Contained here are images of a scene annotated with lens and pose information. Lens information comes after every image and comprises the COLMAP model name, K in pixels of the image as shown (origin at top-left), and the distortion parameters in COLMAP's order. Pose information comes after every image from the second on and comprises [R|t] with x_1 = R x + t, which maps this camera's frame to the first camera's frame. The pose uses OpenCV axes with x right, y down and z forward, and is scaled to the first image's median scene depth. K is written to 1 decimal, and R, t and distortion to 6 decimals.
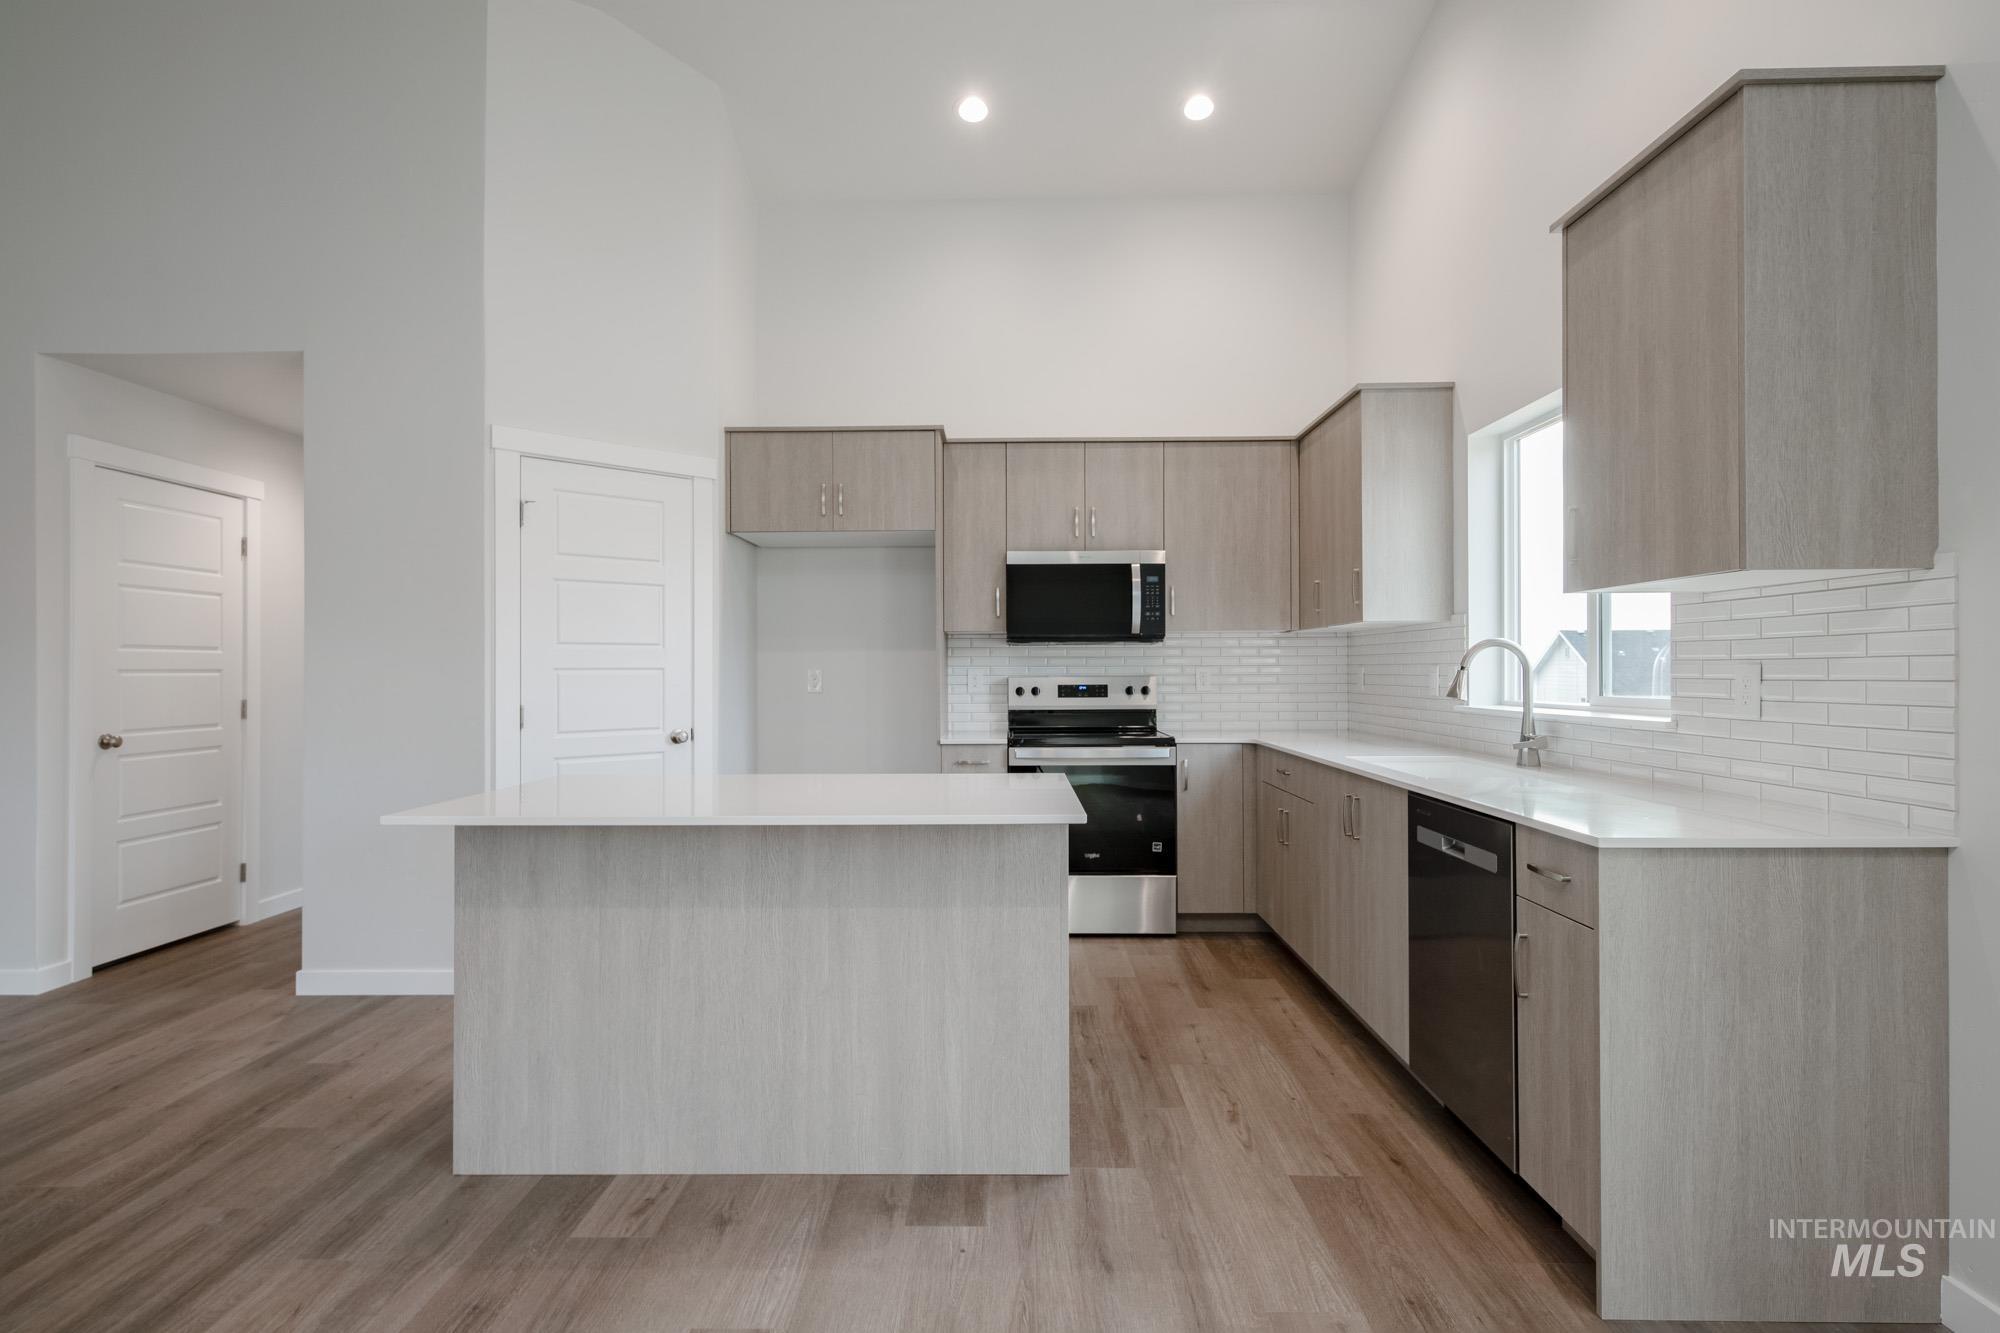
lens RADIAL K [[1026.3, 0, 996.0], [0, 1026.3, 662.8], [0, 0, 1]] dist [0.008982, -0.001044]
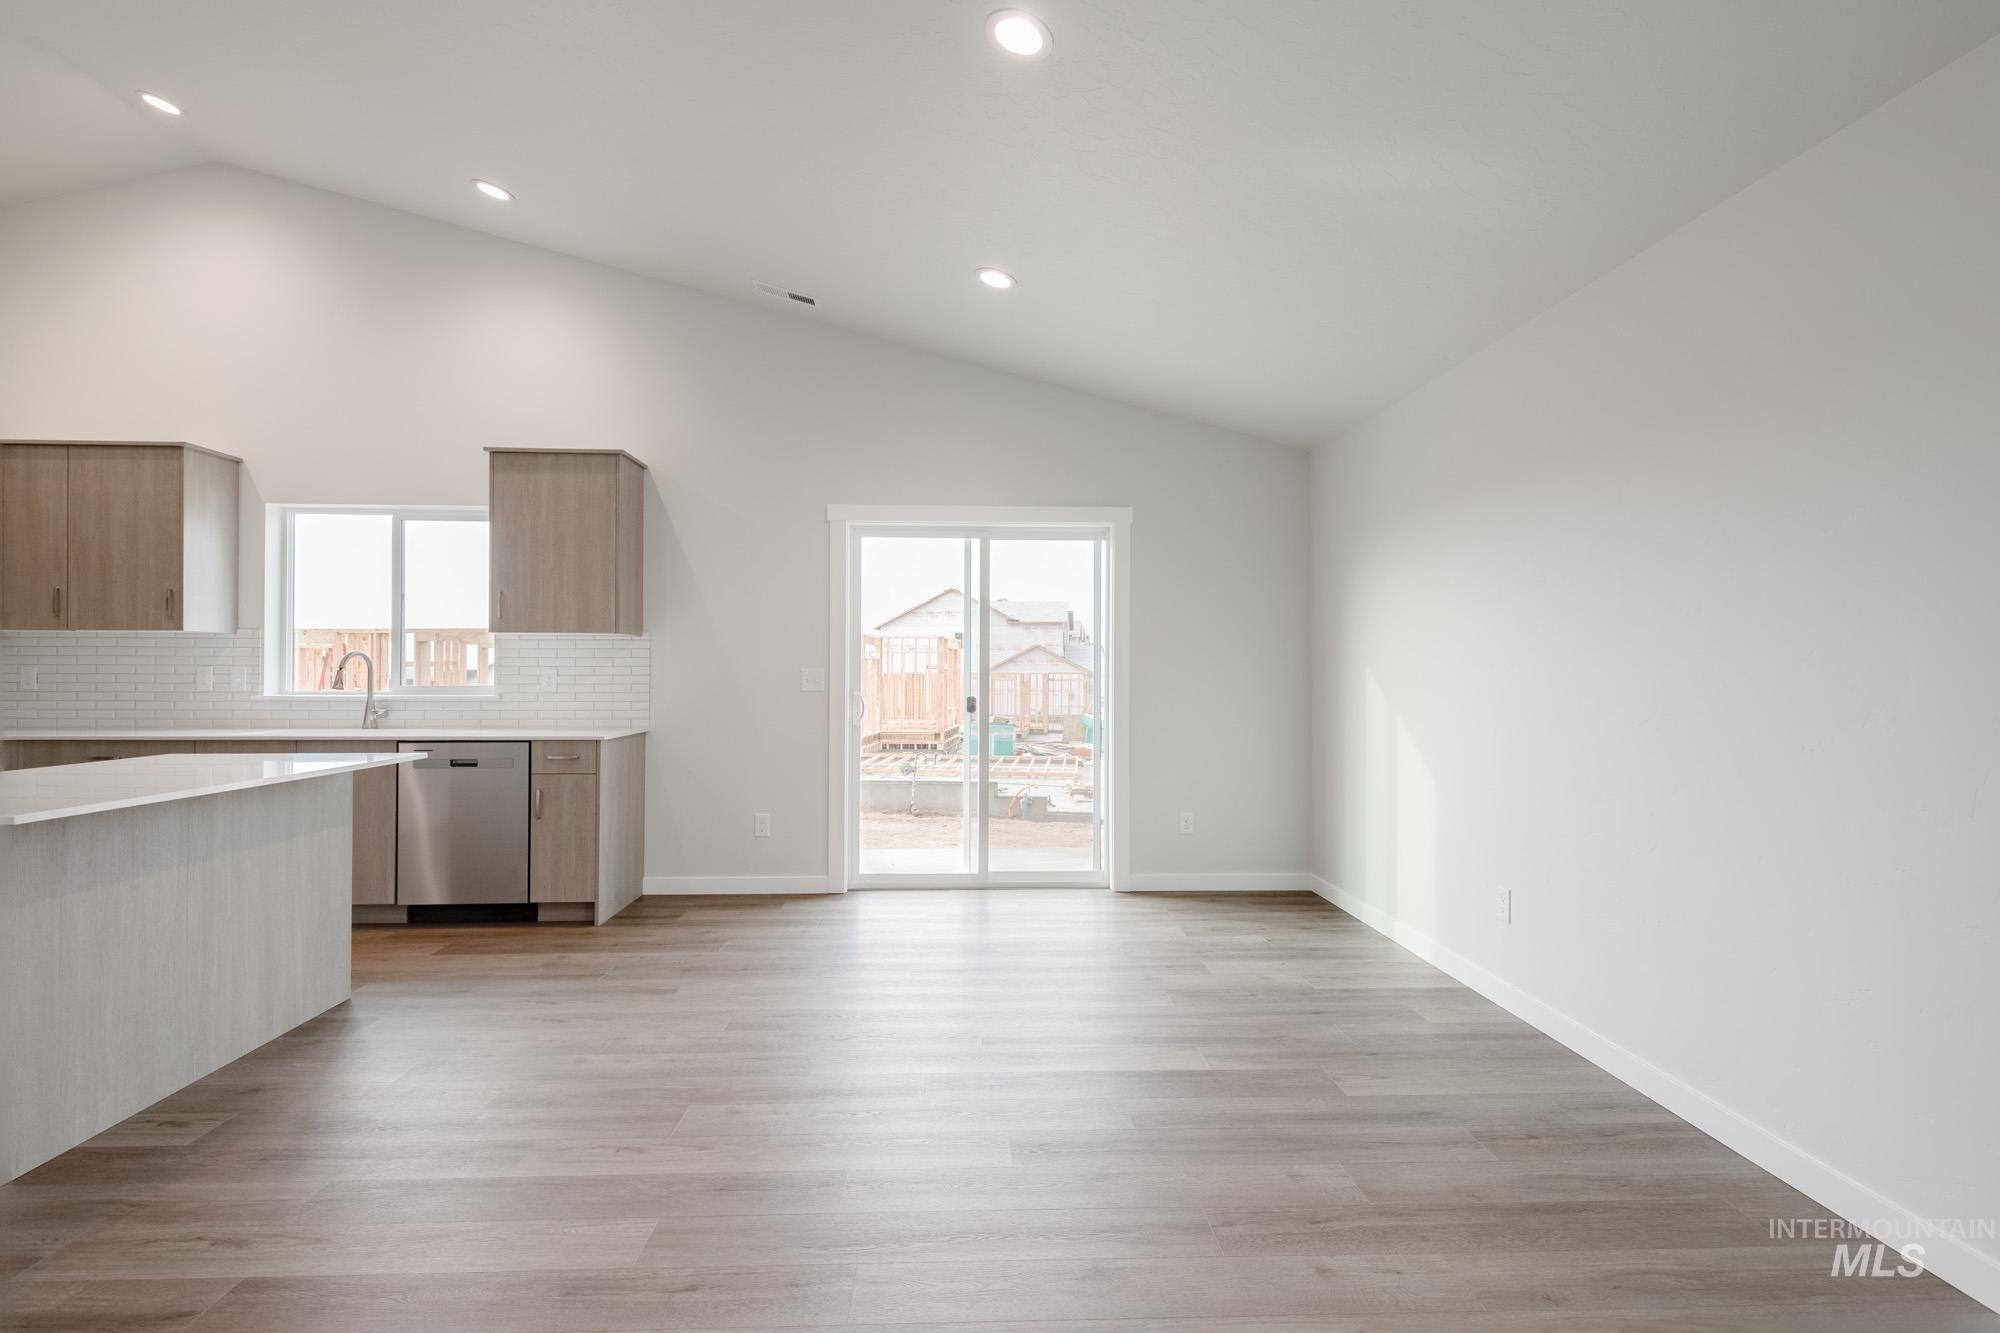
lens RADIAL K [[914.1, 0, 1003.8], [0, 914.1, 661.3], [0, 0, 1]] dist [0.002636, -0.001055]
pose [[-0.072097, 0.016788, 0.997256, -1.016379], [-0.009222, 0.999804, -0.017498, 0.008570], [-0.997355, -0.010459, -0.071928, 0.097740]]
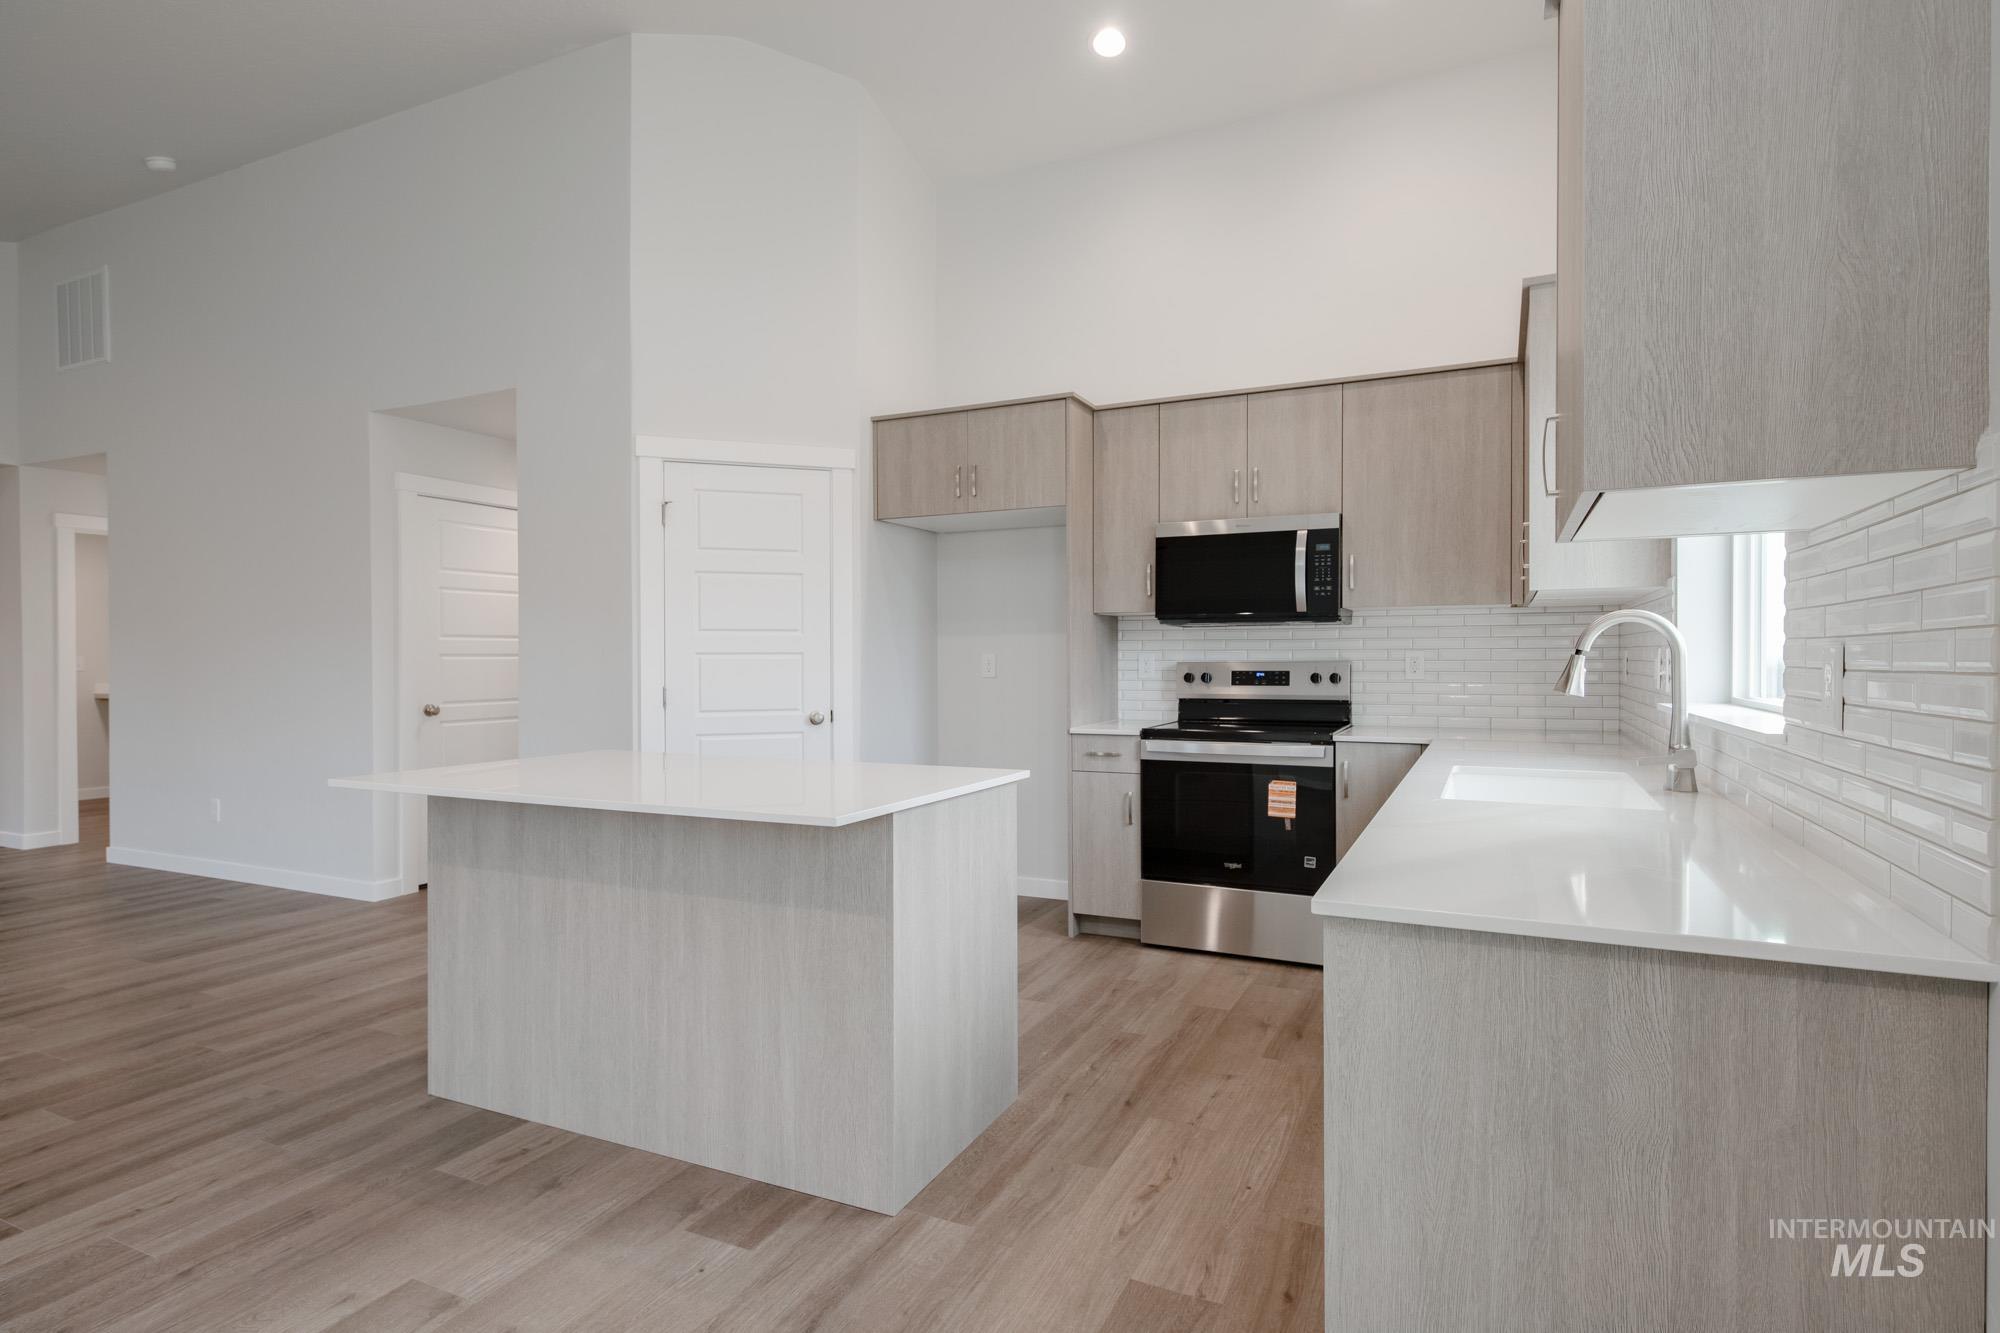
lens RADIAL K [[1026.3, 0, 1005.3], [0, 1026.3, 662.4], [0, 0, 1]] dist [0.008982, -0.001044]
pose [[0.908636, 0.002799, -0.417580, 0.397169], [0.003461, 0.999893, 0.014234, 0.001125], [0.417575, -0.014379, 0.908528, 0.172412]]
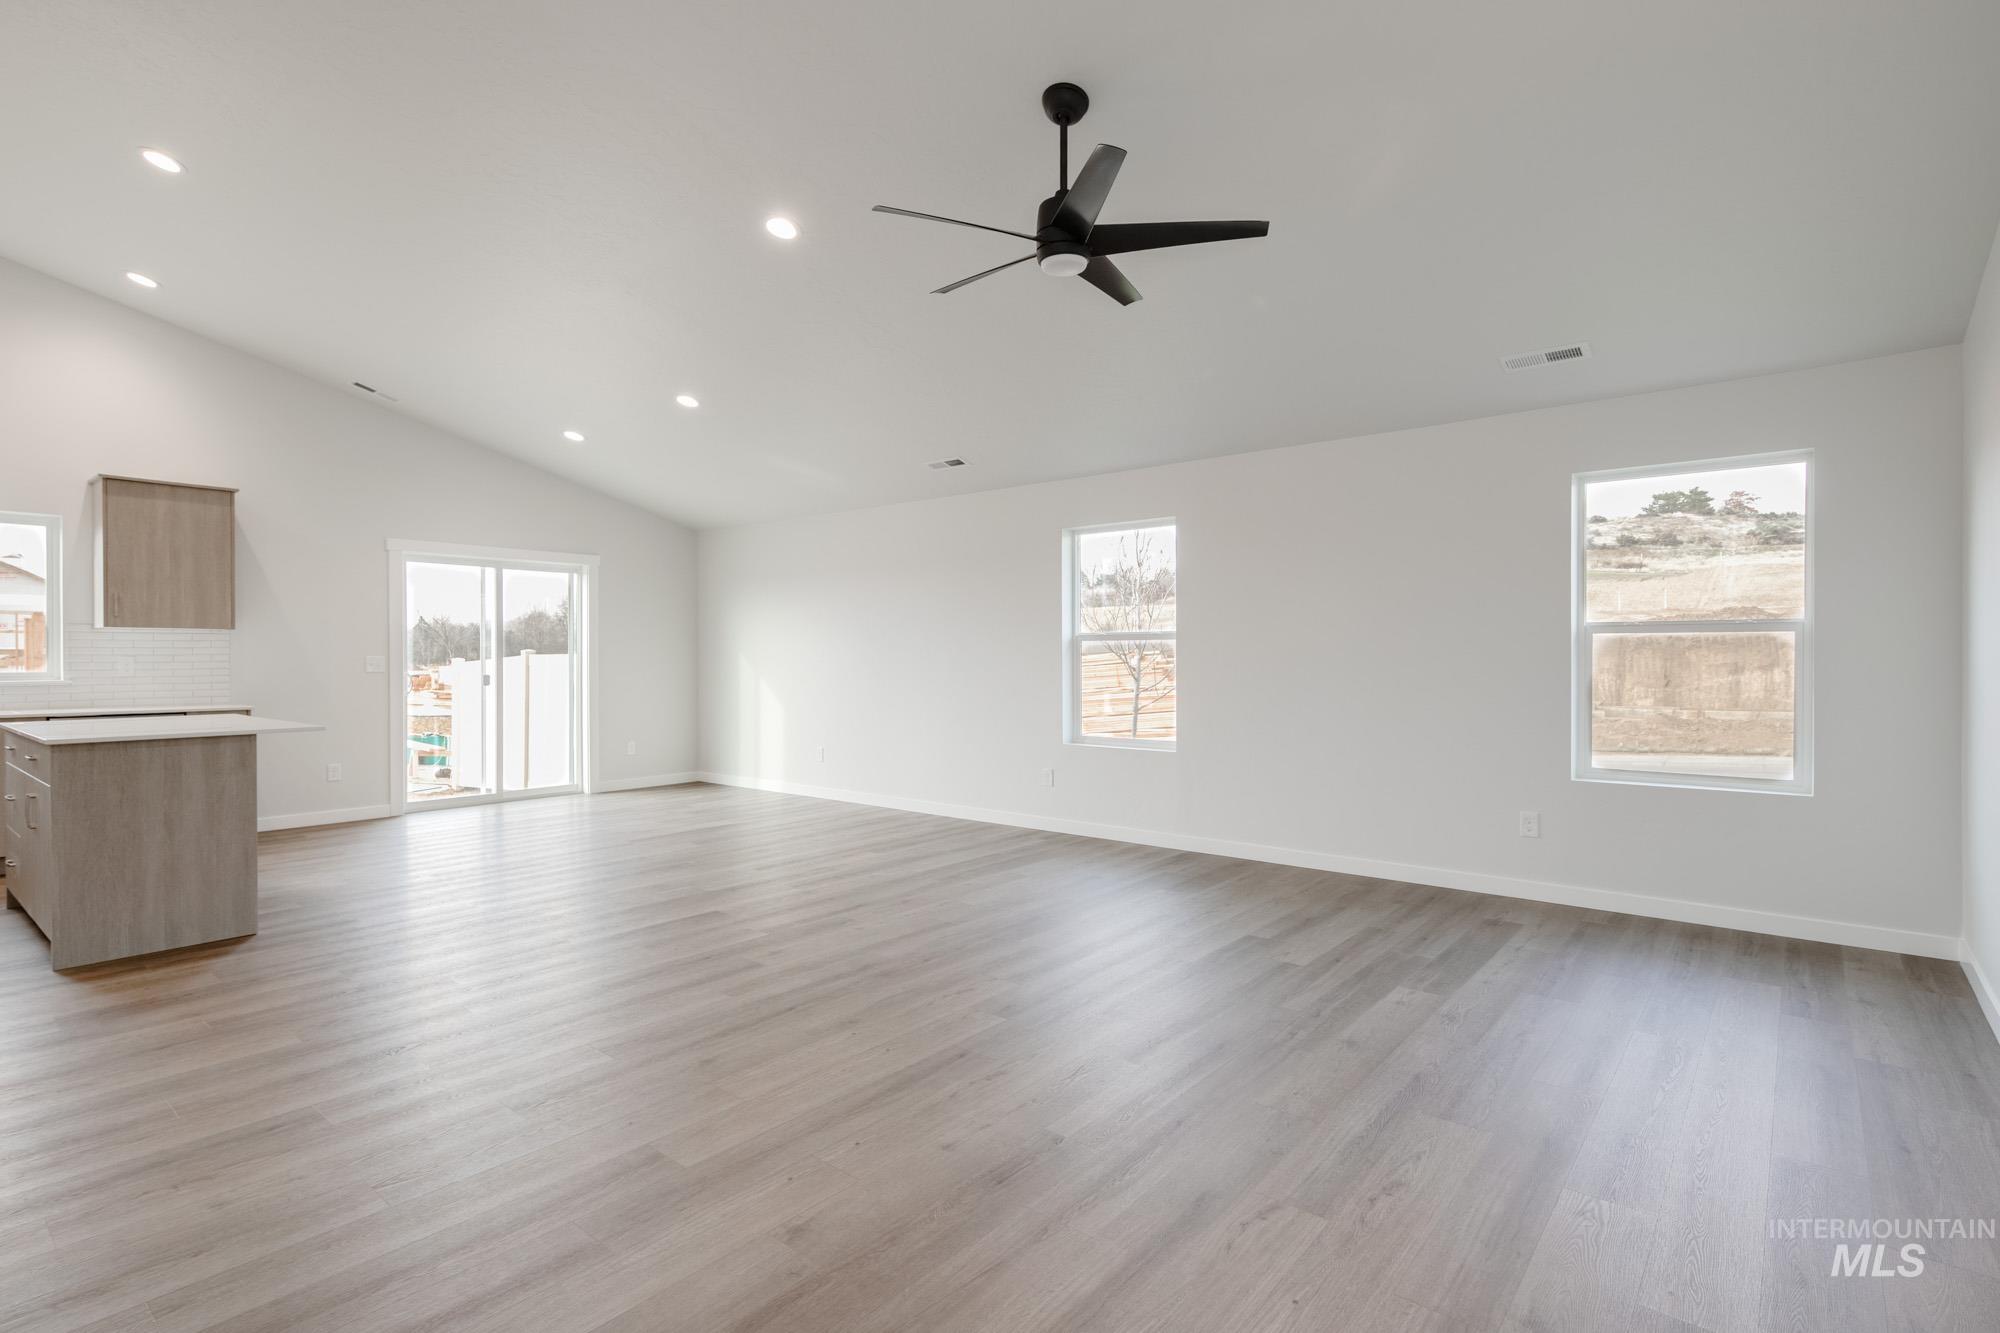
lens RADIAL K [[949.6, 0, 991.6], [0, 949.6, 664.0], [0, 0, 1]] dist [0.007504, -0.002672]
pose [[-0.780675, 0.001297, 0.624936, -1.955834], [0.000879, 0.999999, -0.000978, 0.019105], [-0.624937, -0.000215, -0.780675, 1.131376]]
